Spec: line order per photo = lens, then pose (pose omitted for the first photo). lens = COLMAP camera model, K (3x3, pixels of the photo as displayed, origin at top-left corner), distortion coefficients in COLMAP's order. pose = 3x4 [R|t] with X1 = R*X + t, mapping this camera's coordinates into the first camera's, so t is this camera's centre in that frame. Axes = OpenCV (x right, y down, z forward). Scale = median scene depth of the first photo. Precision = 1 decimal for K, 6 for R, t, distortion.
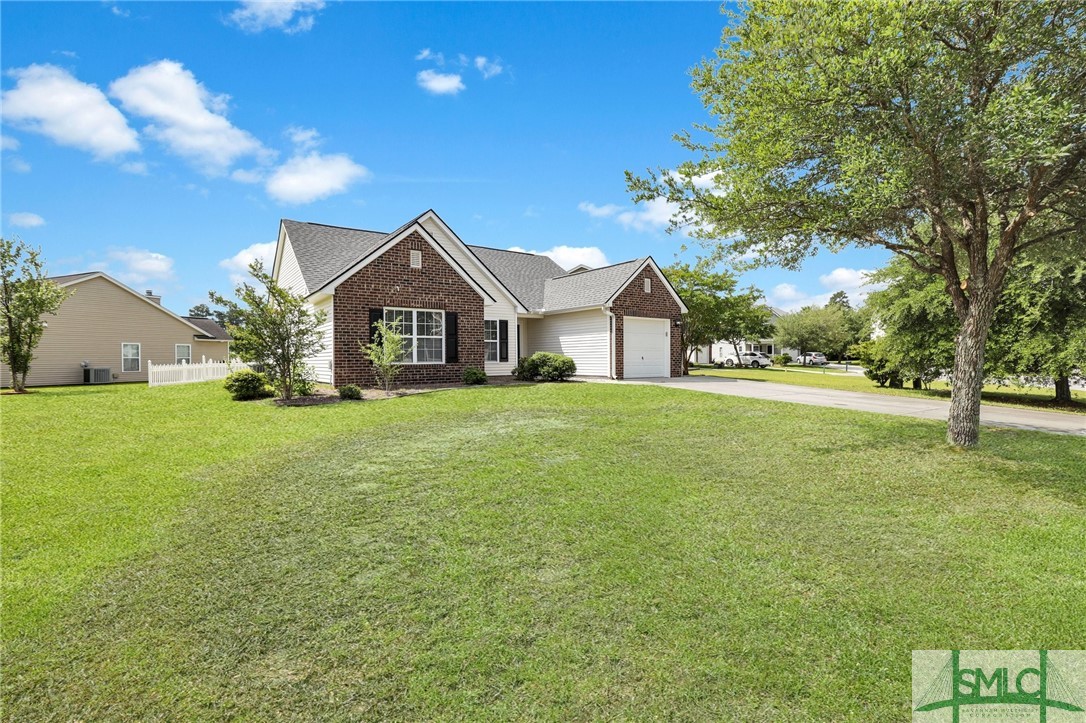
lens RADIAL K [[506.9, 0, 559.9], [0, 506.9, 357.6], [0, 0, 1]] dist [-0.059956, 0.000019]
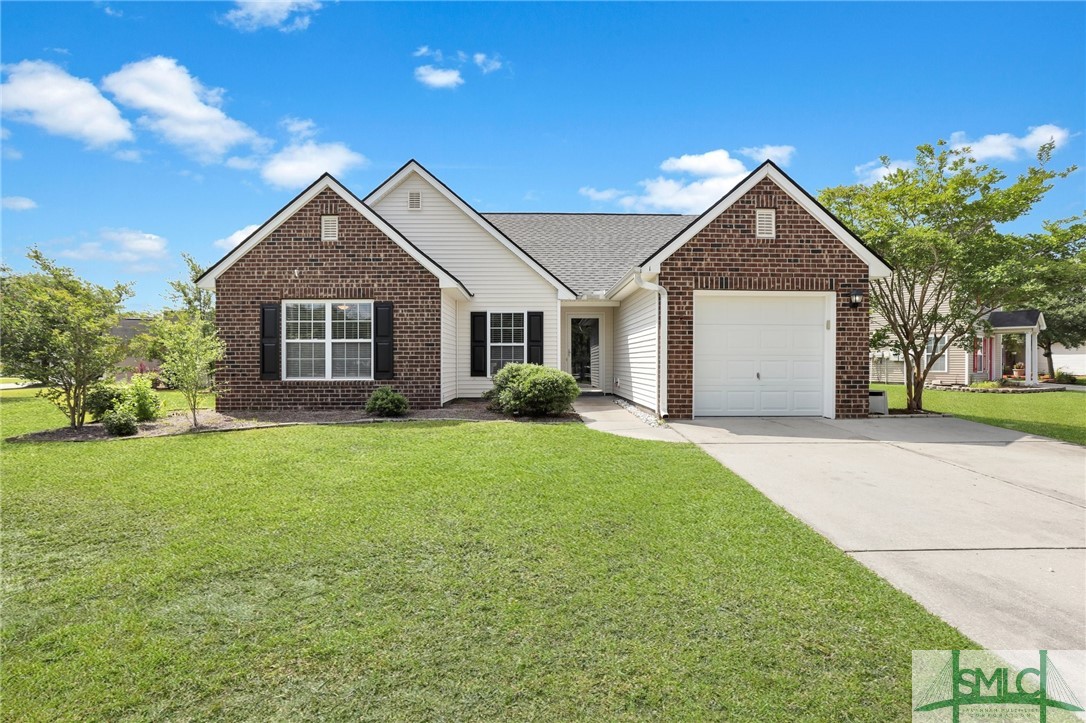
lens RADIAL K [[503.7, 0, 546.6], [0, 503.7, 364.5], [0, 0, 1]] dist [-0.030940, -0.000086]
pose [[0.803489, 0.010805, -0.595221, 0.340838], [-0.004815, 0.999921, 0.011651, -0.017145], [0.595300, -0.006495, 0.803478, 0.588143]]
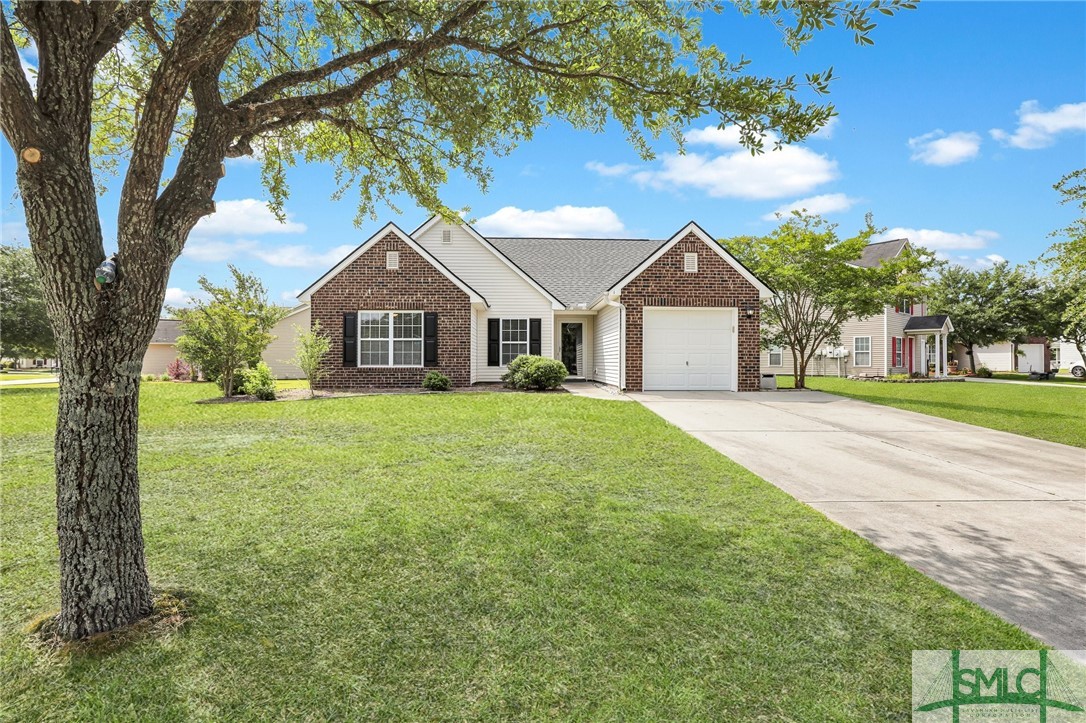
lens RADIAL K [[502.8, 0, 546.7], [0, 502.8, 358.6], [0, 0, 1]] dist [-0.025648, -0.000116]
pose [[0.818227, 0.004799, -0.574876, 0.491070], [-0.005856, 0.999983, 0.000013, -0.005281], [0.574866, 0.003356, 0.818241, 0.352154]]
